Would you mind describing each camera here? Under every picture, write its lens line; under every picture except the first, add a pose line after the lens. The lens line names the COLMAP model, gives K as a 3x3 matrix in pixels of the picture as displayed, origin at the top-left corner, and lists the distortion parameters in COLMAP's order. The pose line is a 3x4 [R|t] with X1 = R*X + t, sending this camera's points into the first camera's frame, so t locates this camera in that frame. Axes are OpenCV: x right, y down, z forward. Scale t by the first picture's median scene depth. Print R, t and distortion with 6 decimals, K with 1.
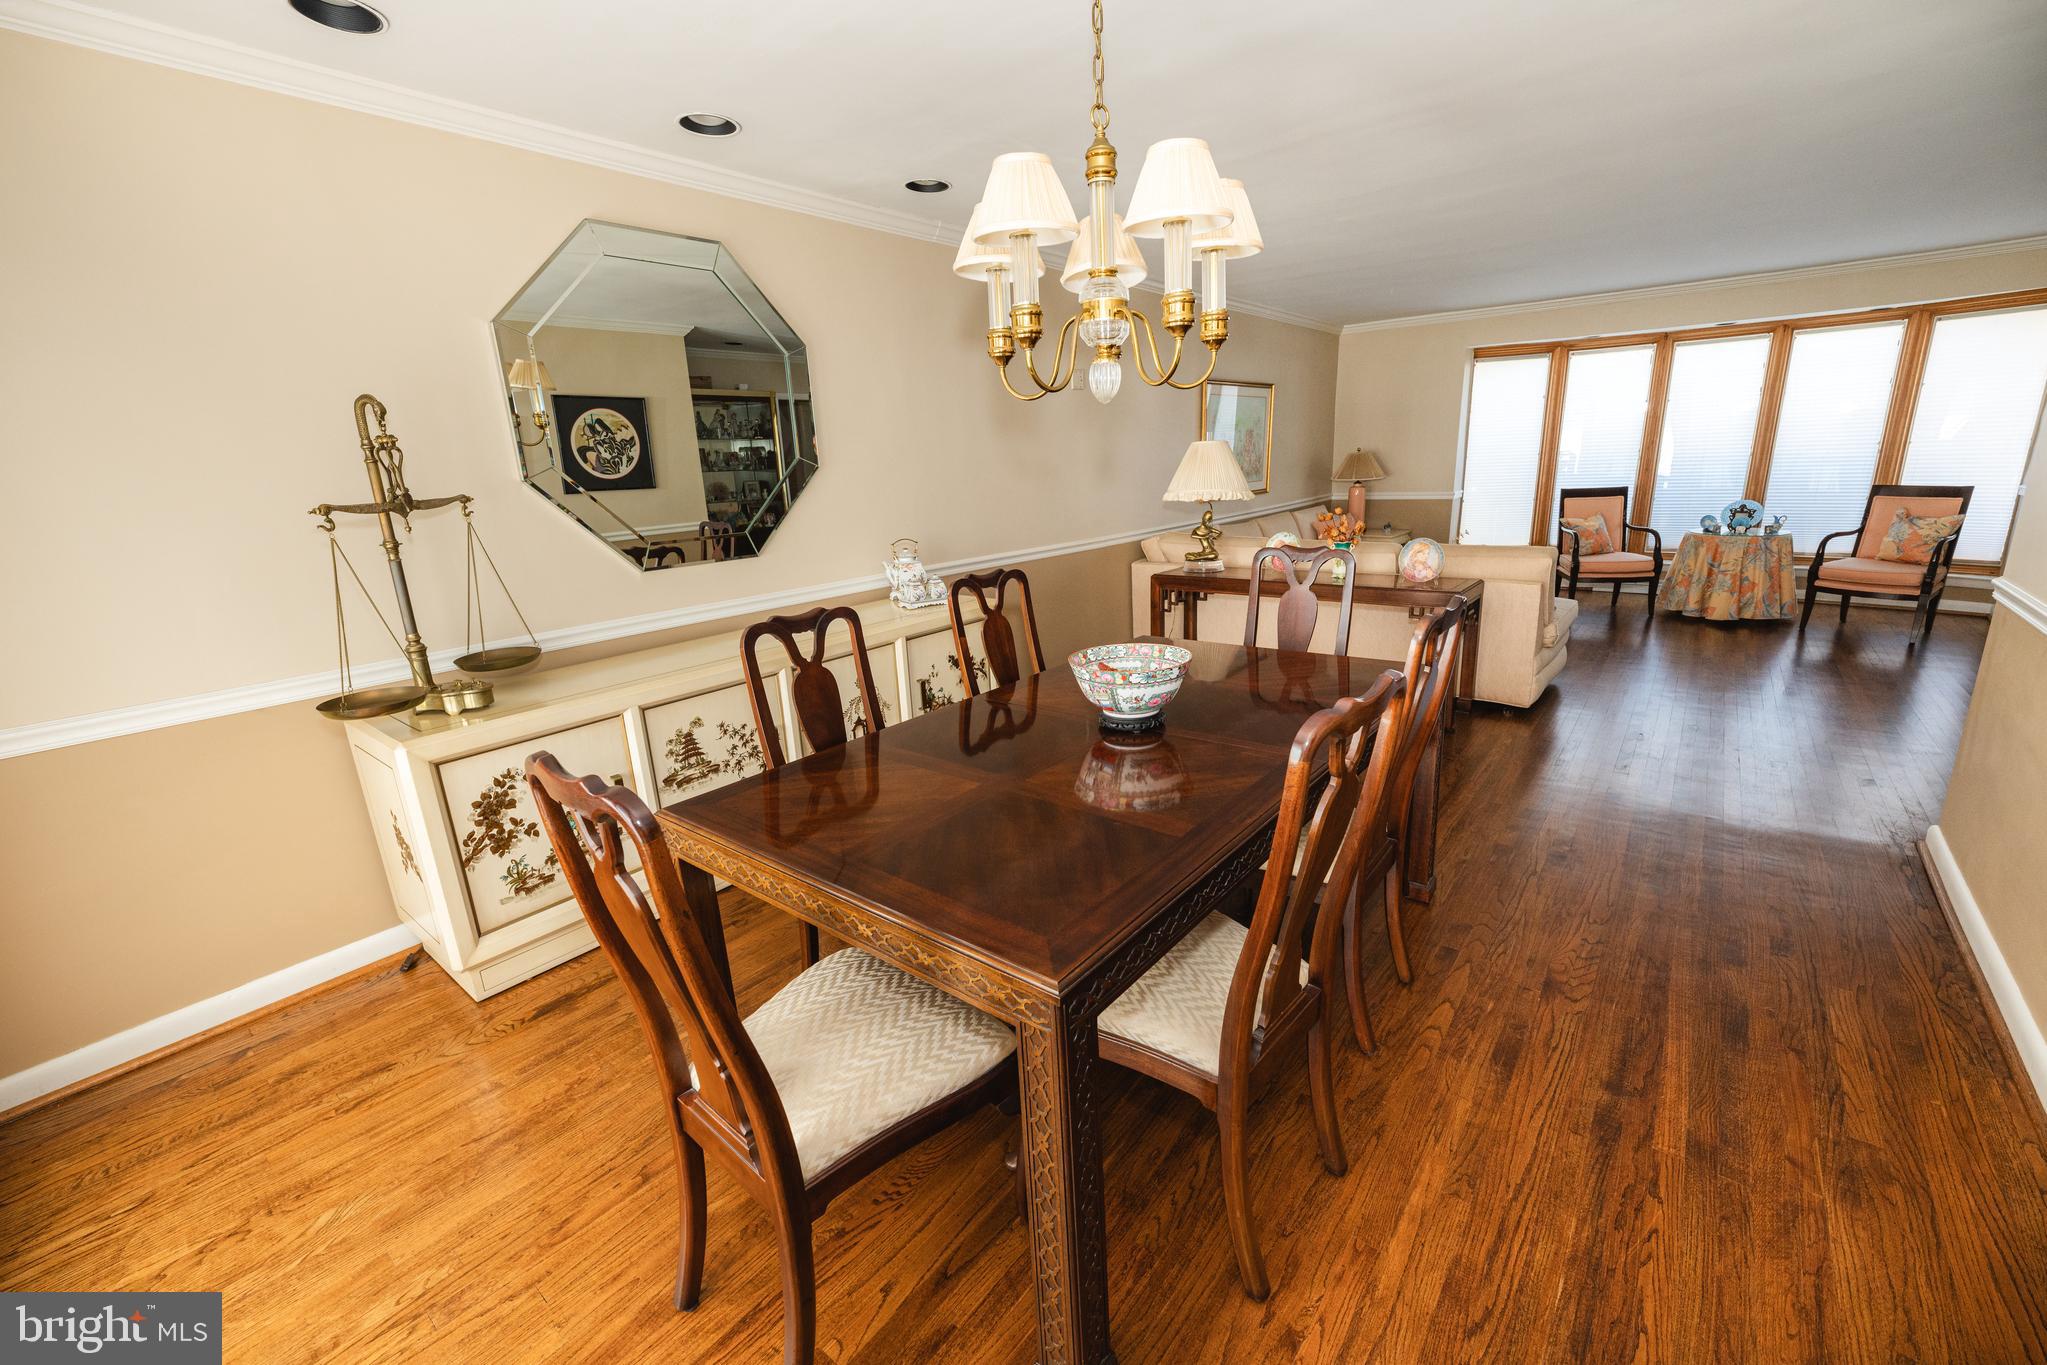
lens RADIAL K [[820.8, 0, 1042.5], [0, 820.8, 682.6], [0, 0, 1]] dist [-0.000313, 0.000129]
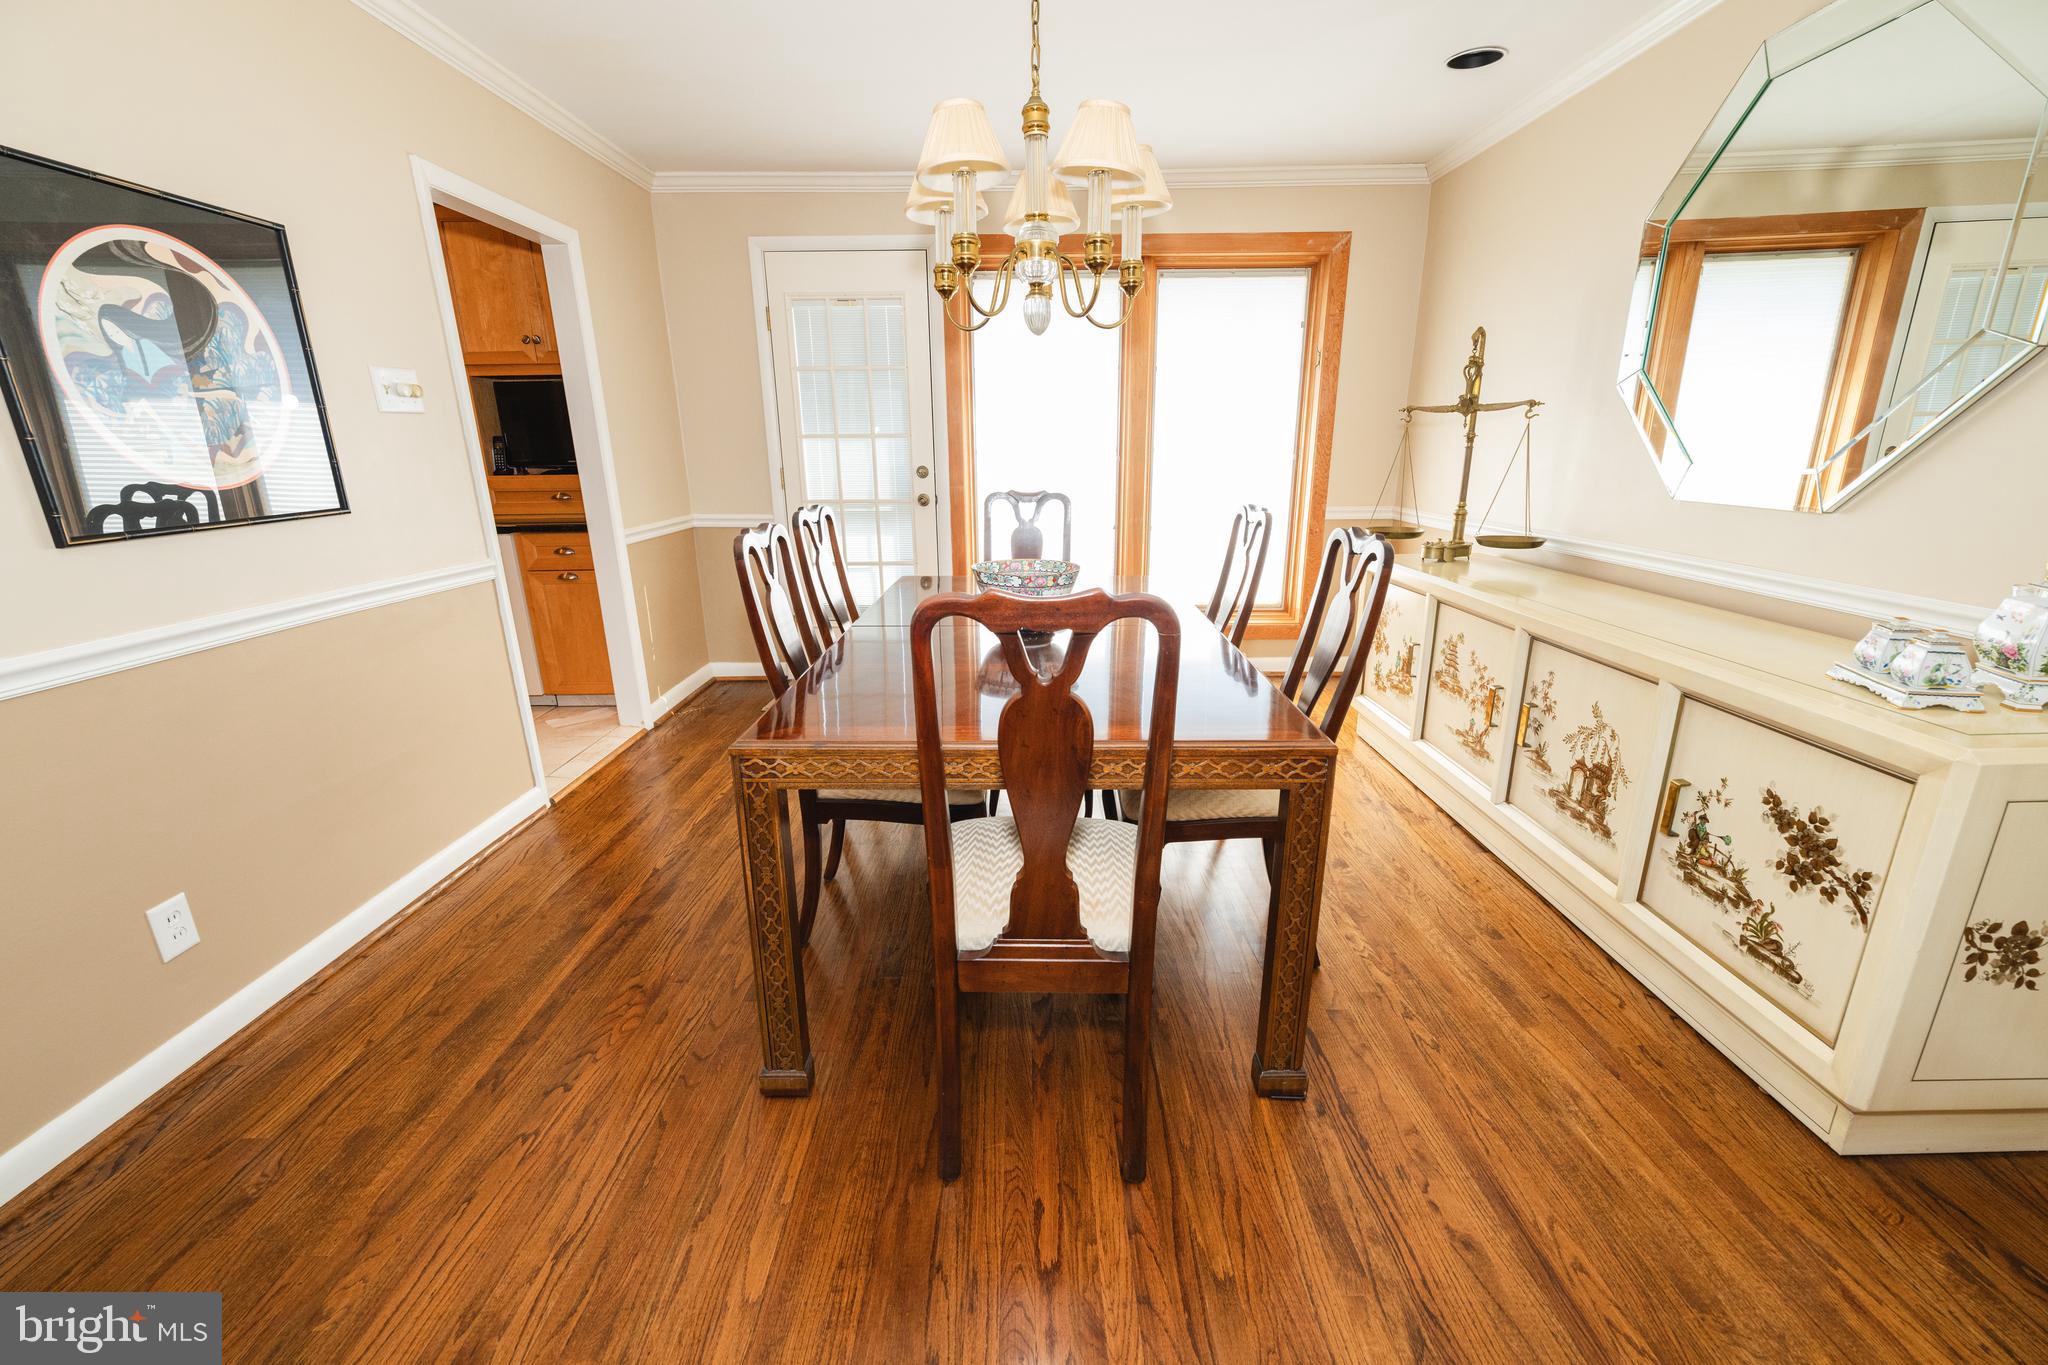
lens RADIAL K [[822.8, 0, 1024.0], [0, 822.8, 682.5], [0, 0, 1]] dist [-0.000078, 0.000090]
pose [[-0.778829, 0.231245, -0.583053, 0.737644], [-0.116286, 0.860211, 0.496502, -0.423070], [0.616362, 0.454492, -0.643067, 1.659298]]
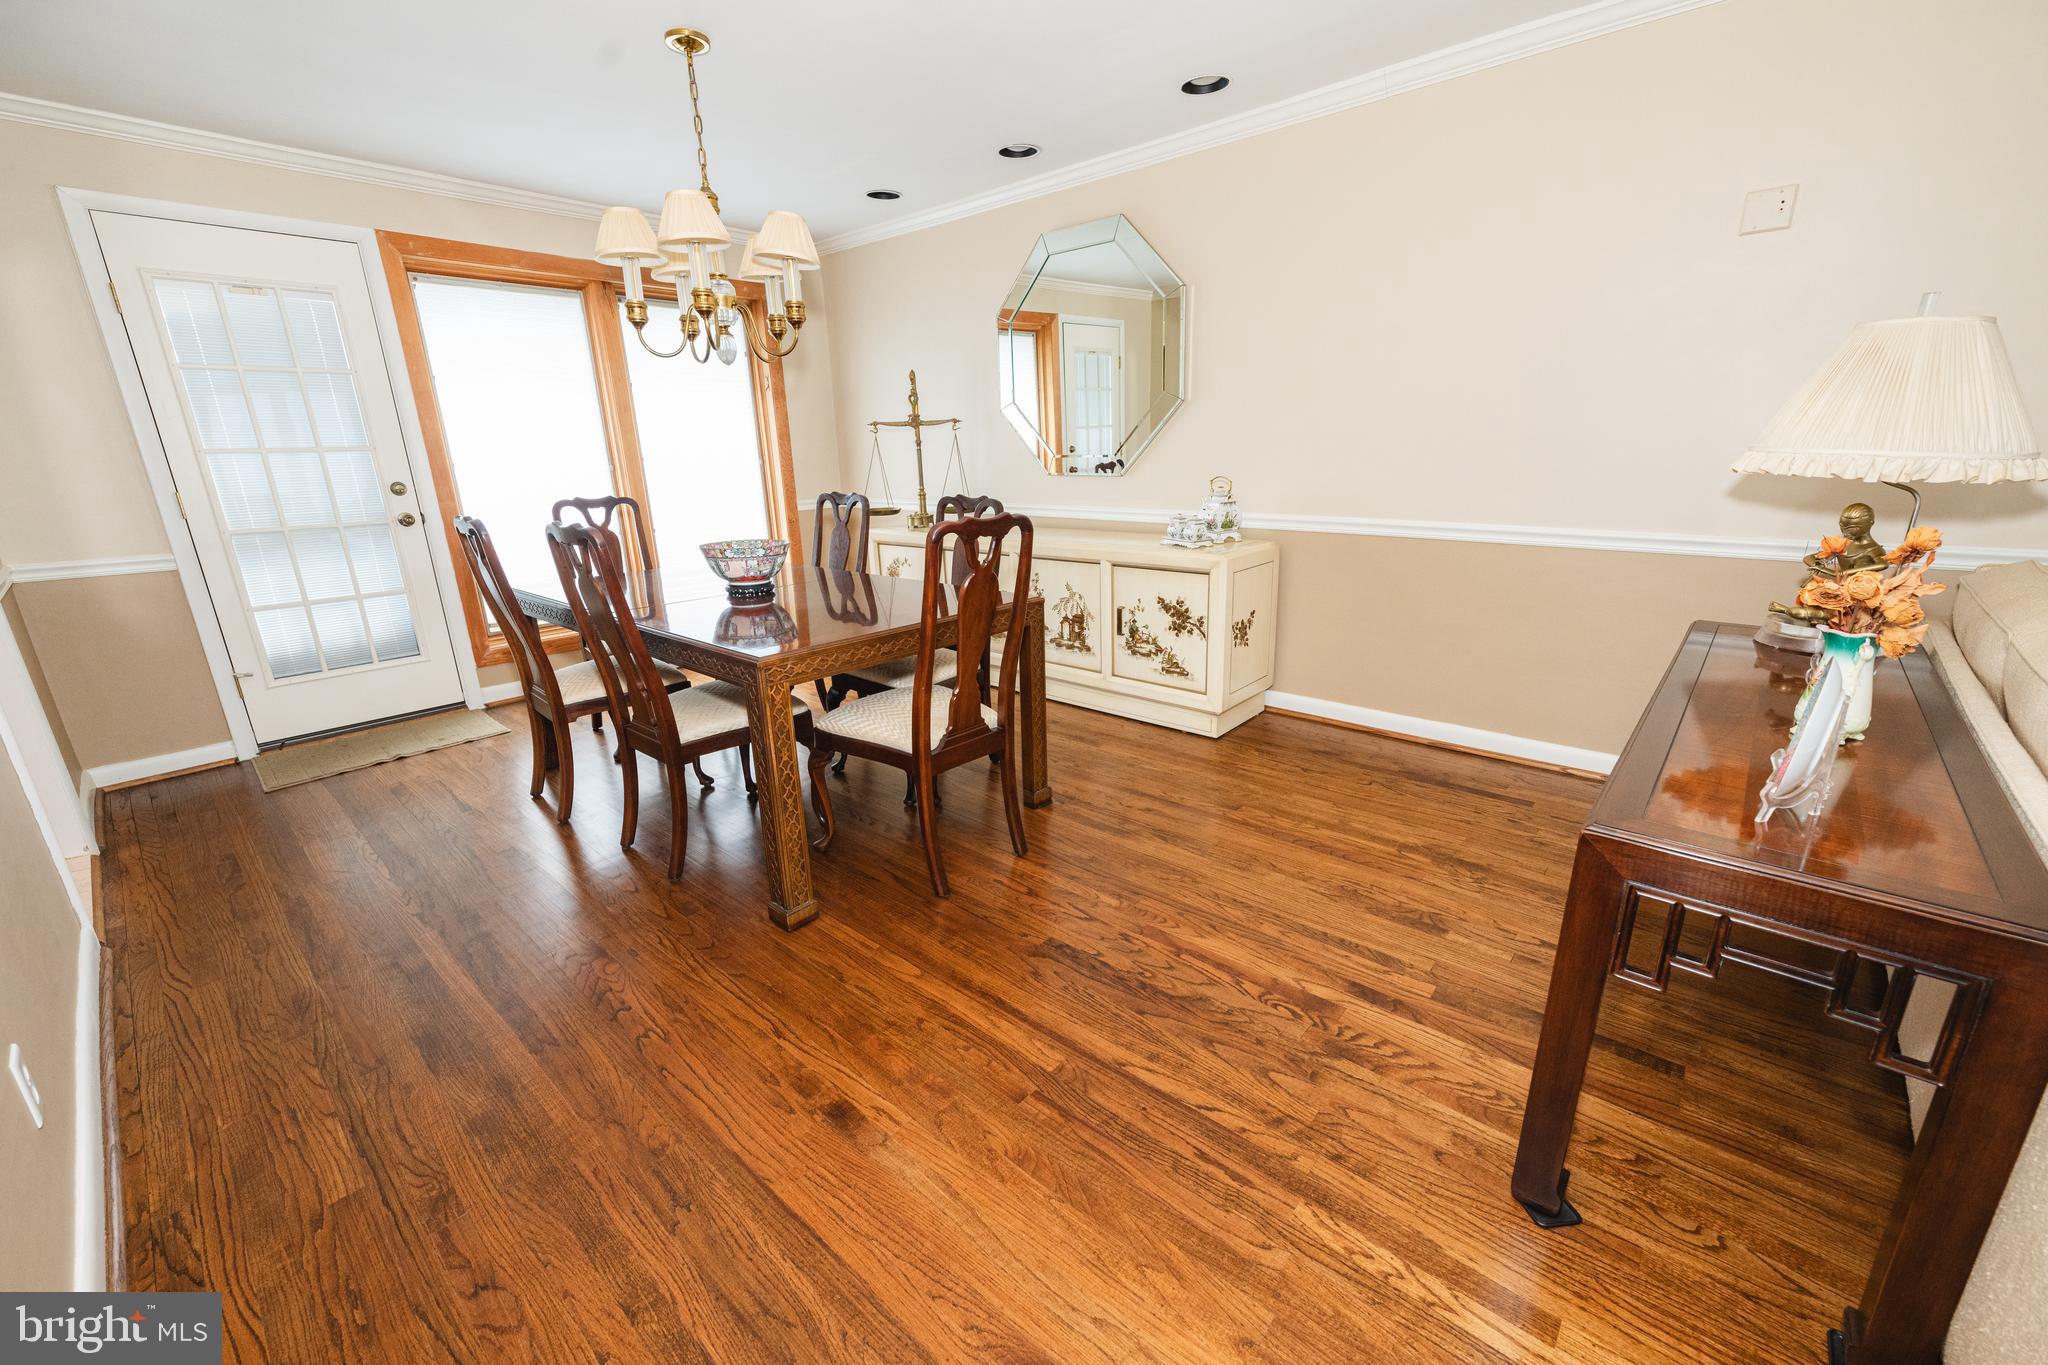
lens RADIAL K [[821.2, 0, 1043.0], [0, 821.2, 682.6], [0, 0, 1]] dist [-0.000313, 0.000129]
pose [[-0.035262, 0.330102, -0.943286, 1.406797], [-0.235531, 0.914541, 0.328848, -0.377869], [0.971227, 0.233769, 0.045501, 1.384530]]
